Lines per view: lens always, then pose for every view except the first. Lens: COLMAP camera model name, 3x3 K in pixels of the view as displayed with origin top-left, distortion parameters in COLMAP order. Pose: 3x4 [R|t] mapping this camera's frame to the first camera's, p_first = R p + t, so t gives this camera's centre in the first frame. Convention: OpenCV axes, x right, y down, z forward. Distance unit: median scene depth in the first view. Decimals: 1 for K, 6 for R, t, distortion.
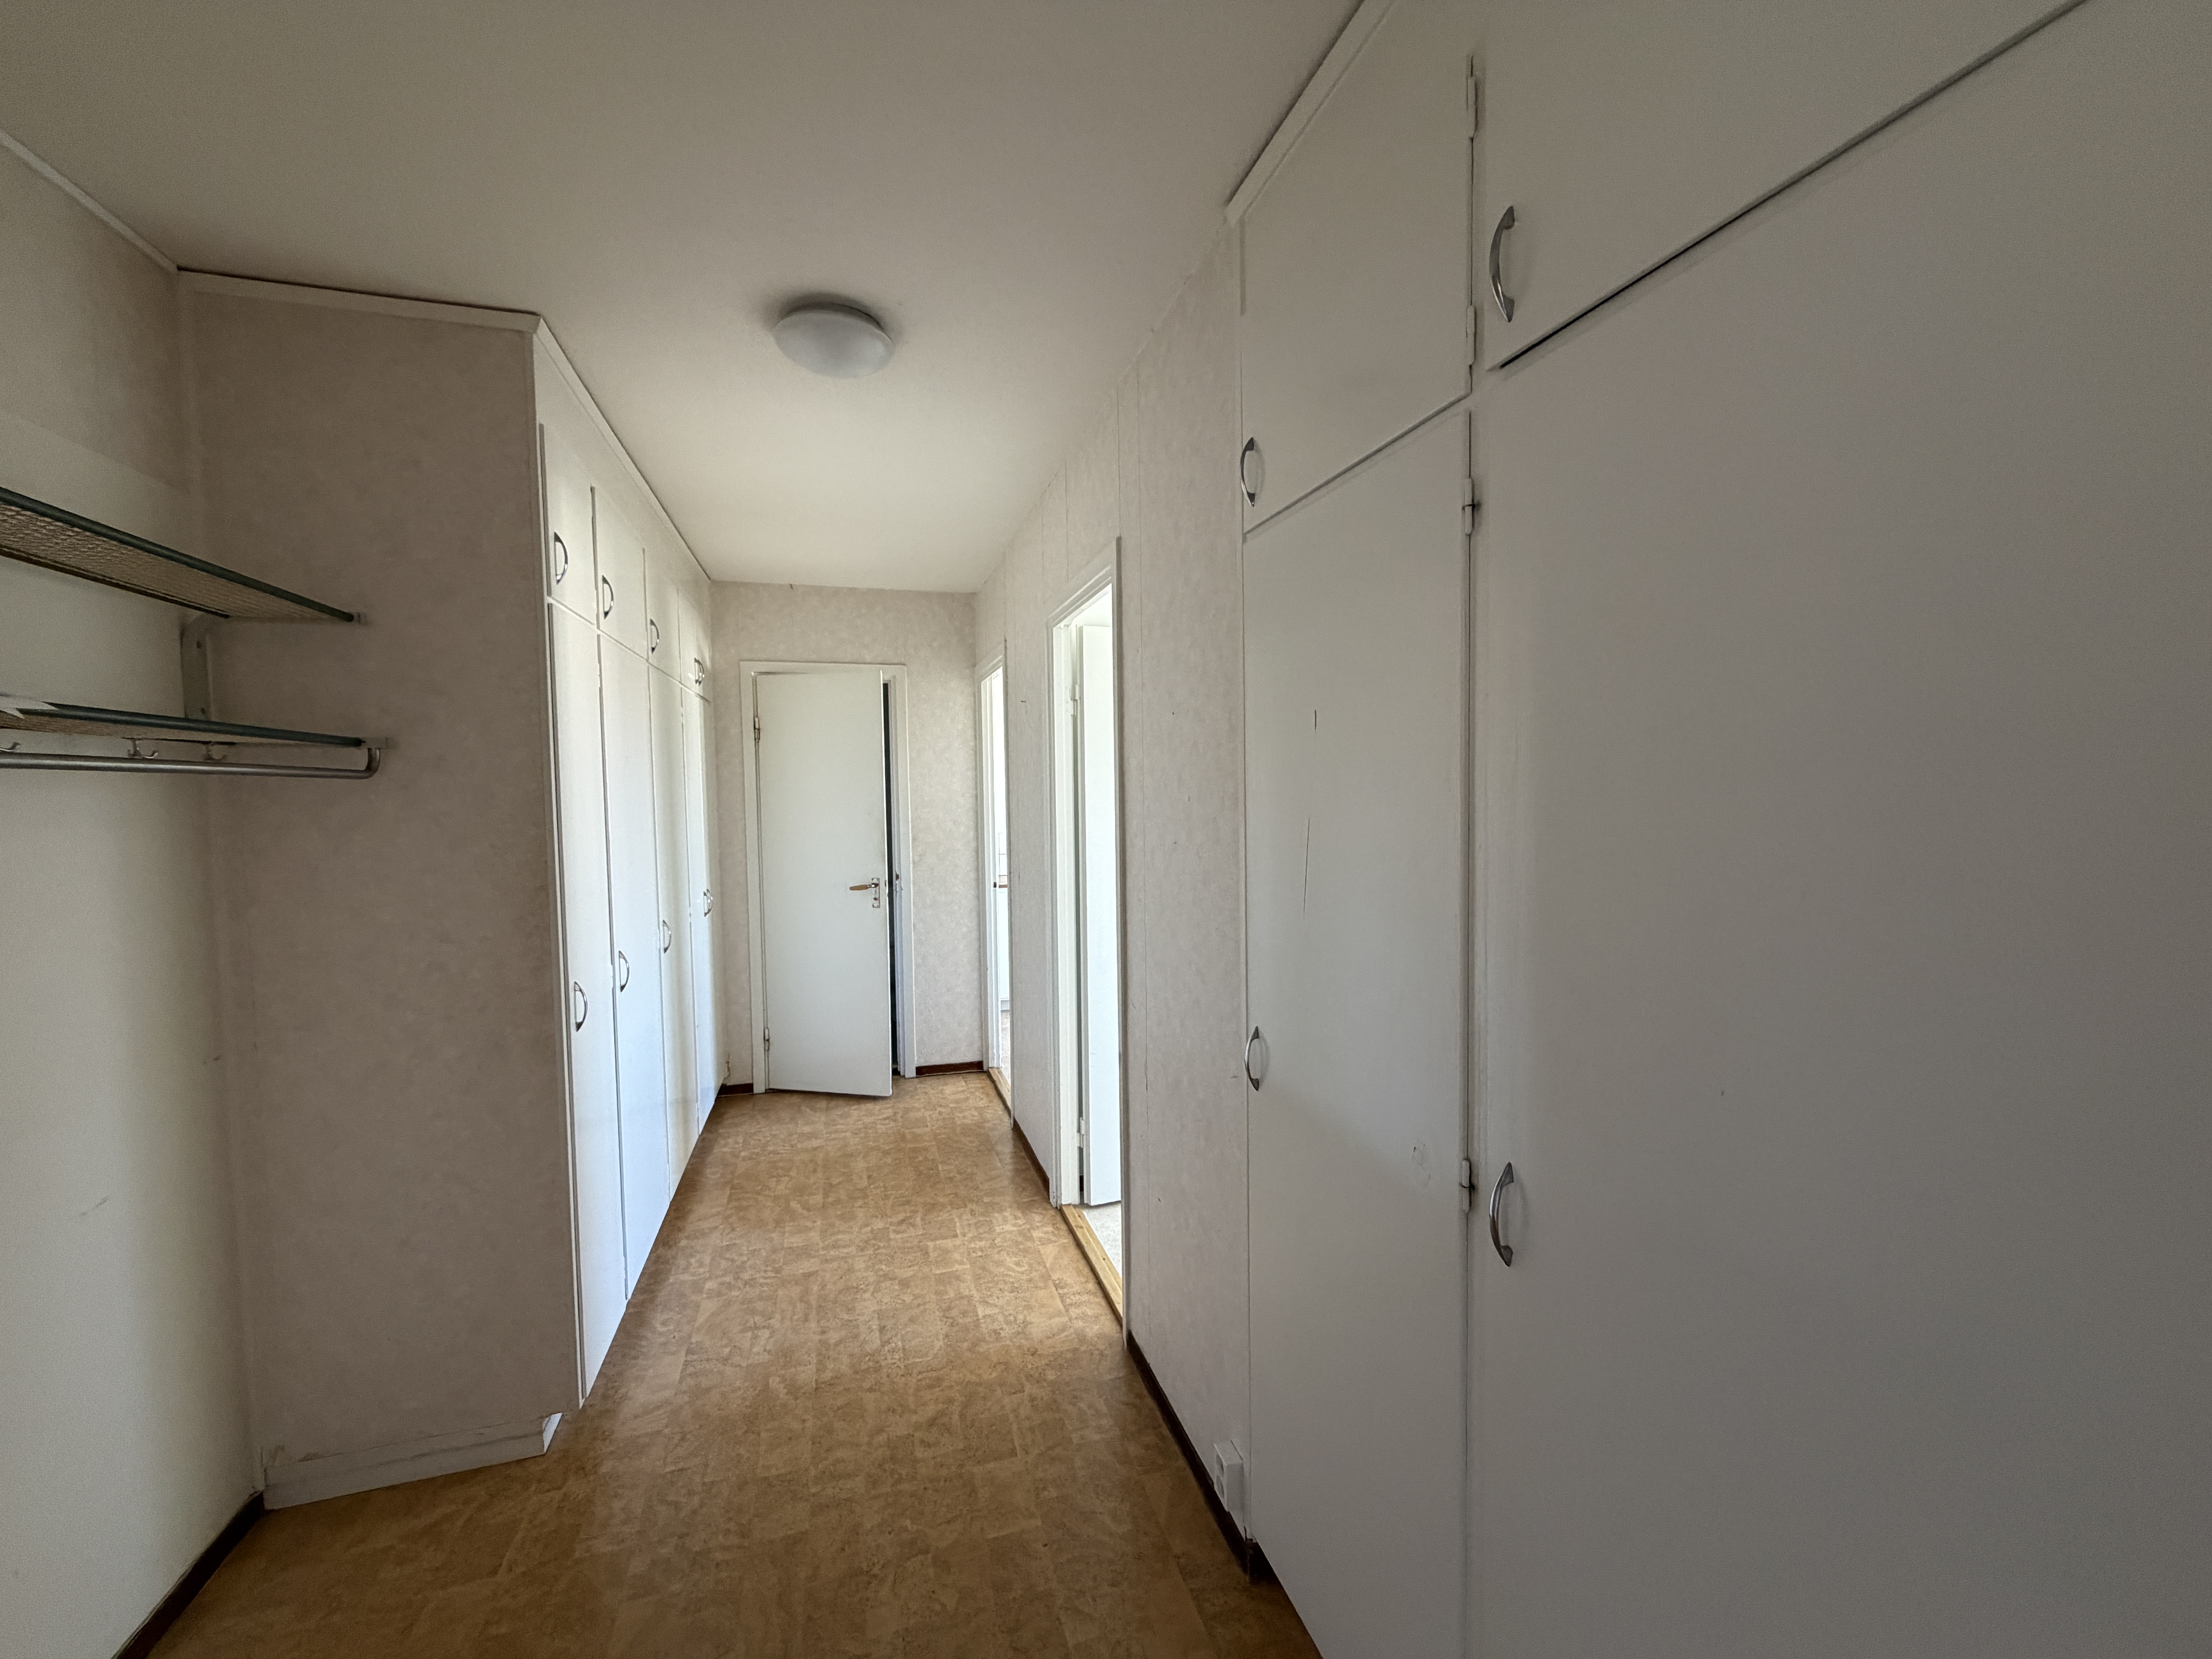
lens RADIAL K [[862.6, 0, 1092.7], [0, 862.6, 830.6], [0, 0, 1]] dist [0.006439, -0.000233]
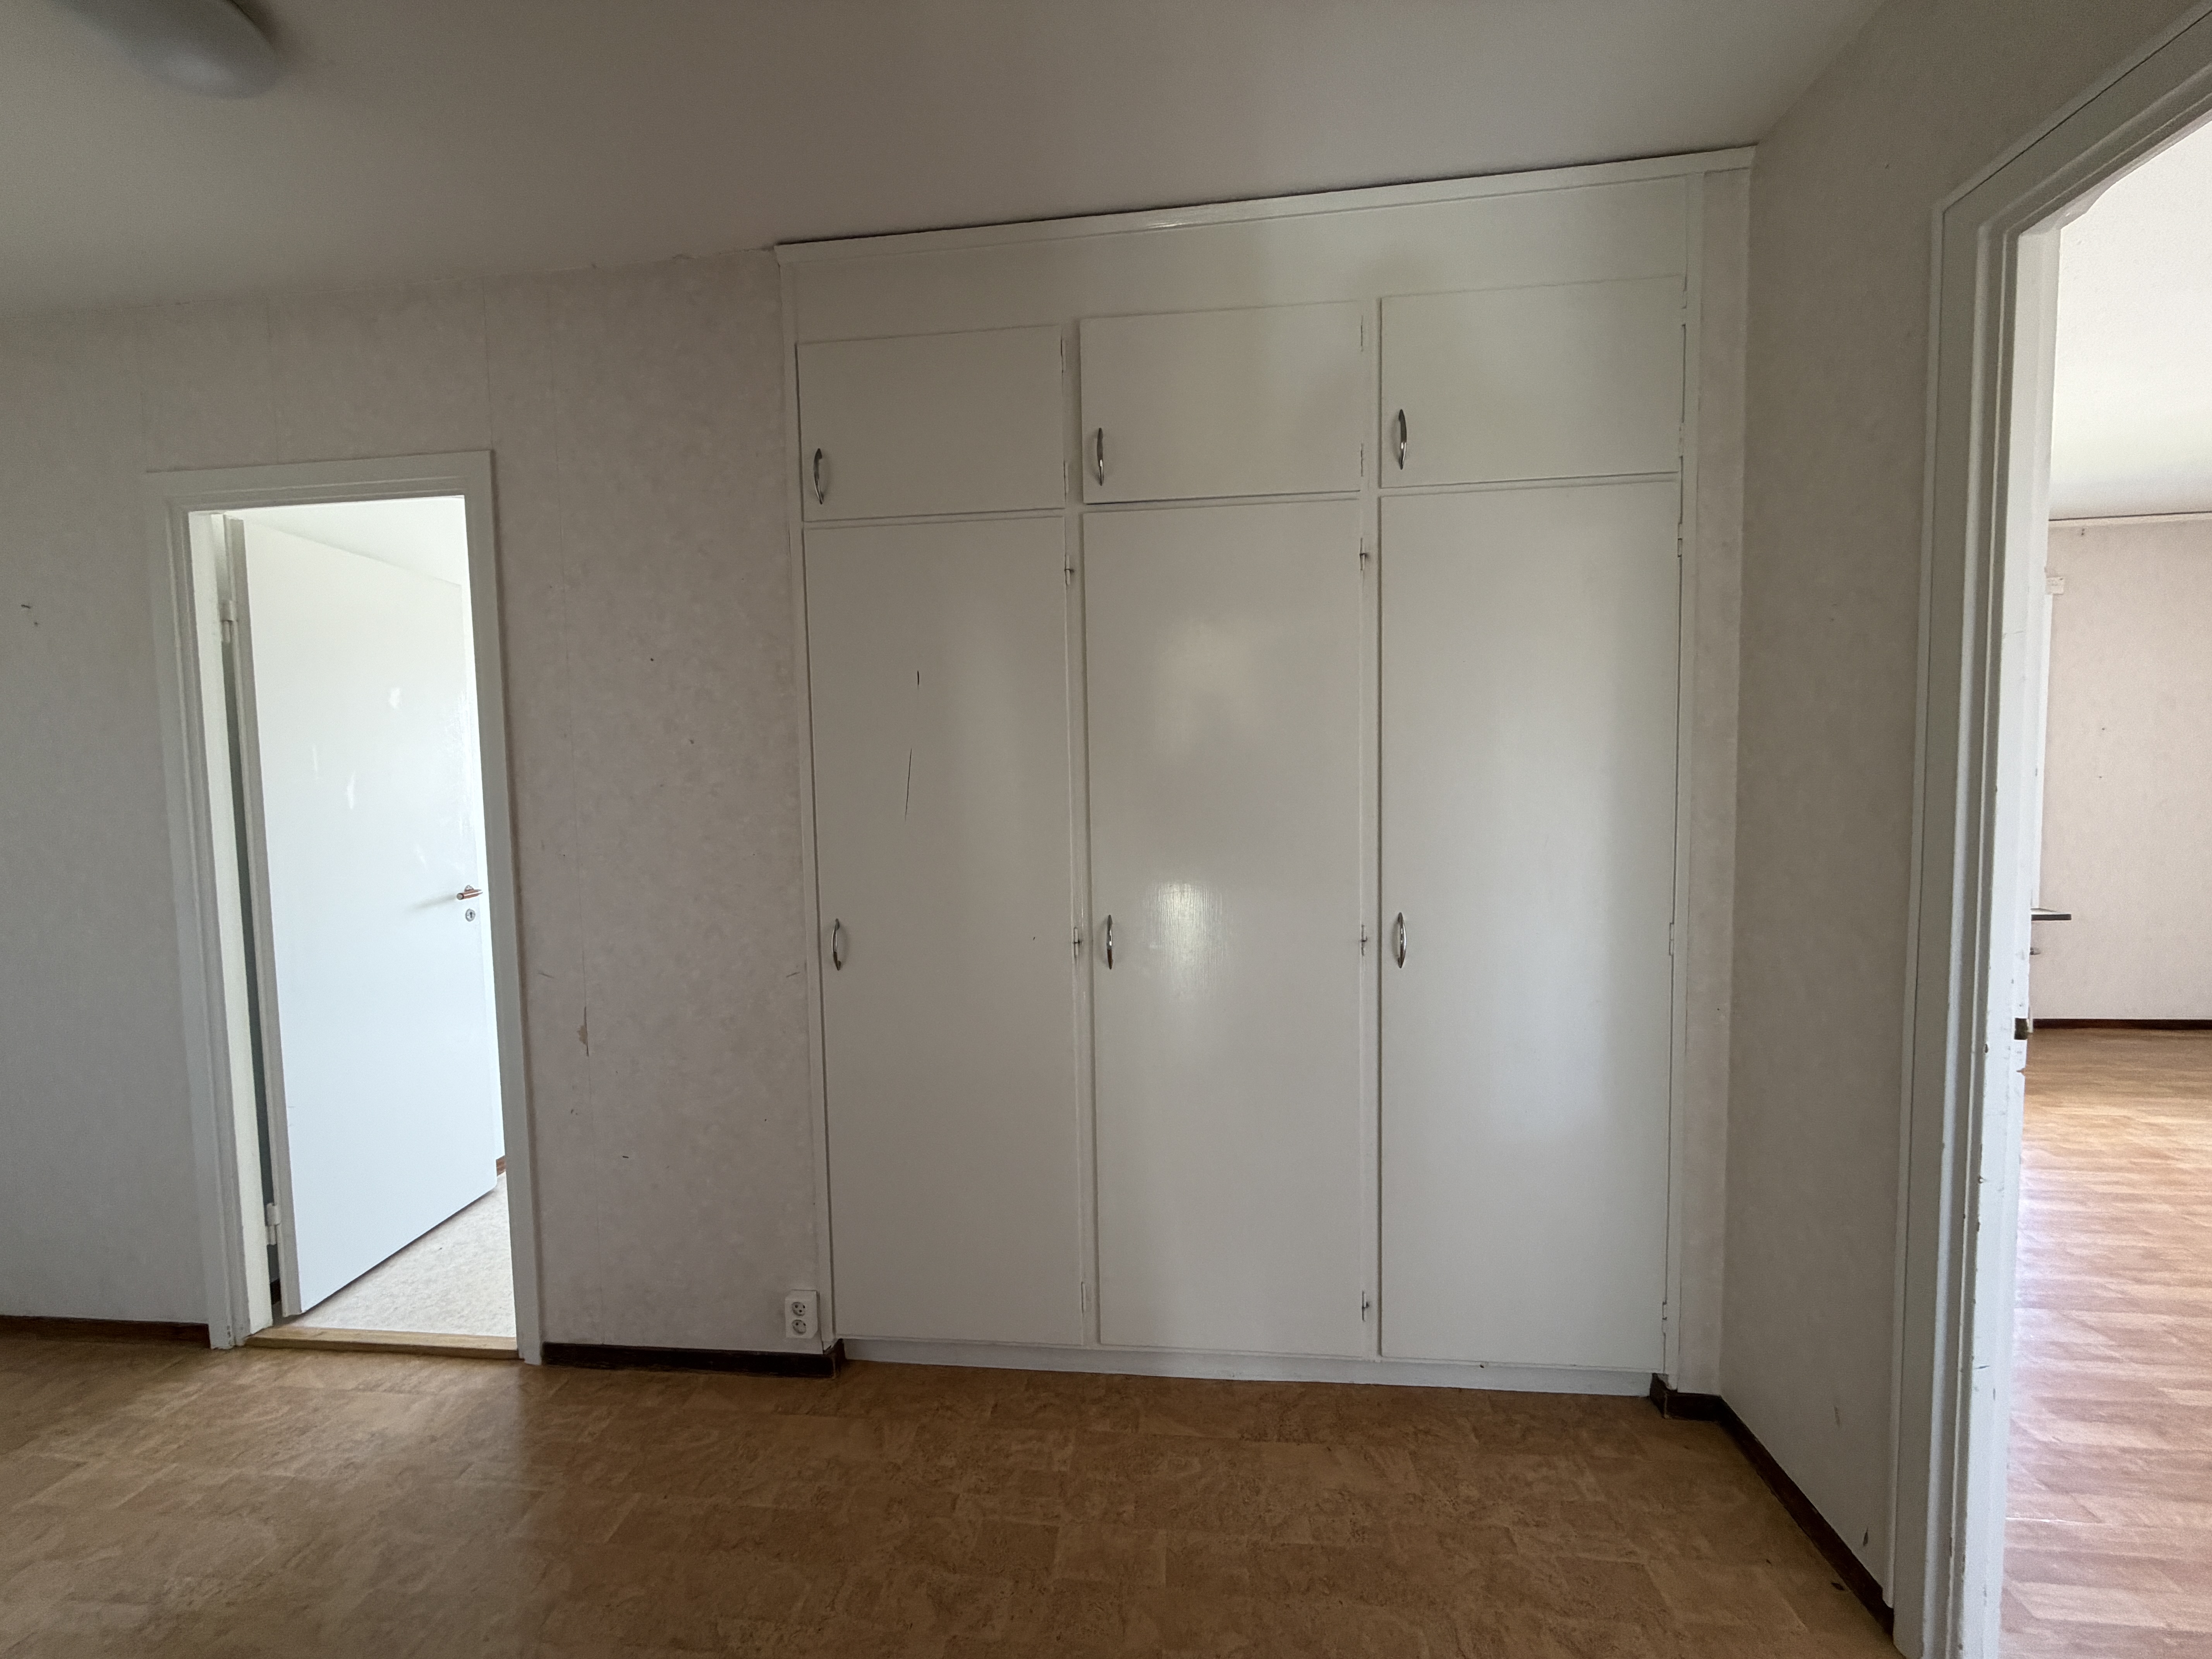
lens RADIAL K [[818.5, 0, 1112.2], [0, 818.5, 816.5], [0, 0, 1]] dist [0.000096, 0.000051]
pose [[0.395701, -0.041287, 0.917451, -0.452029], [0.054637, 0.998278, 0.021360, 0.045568], [-0.916753, 0.041675, 0.397275, 0.095539]]
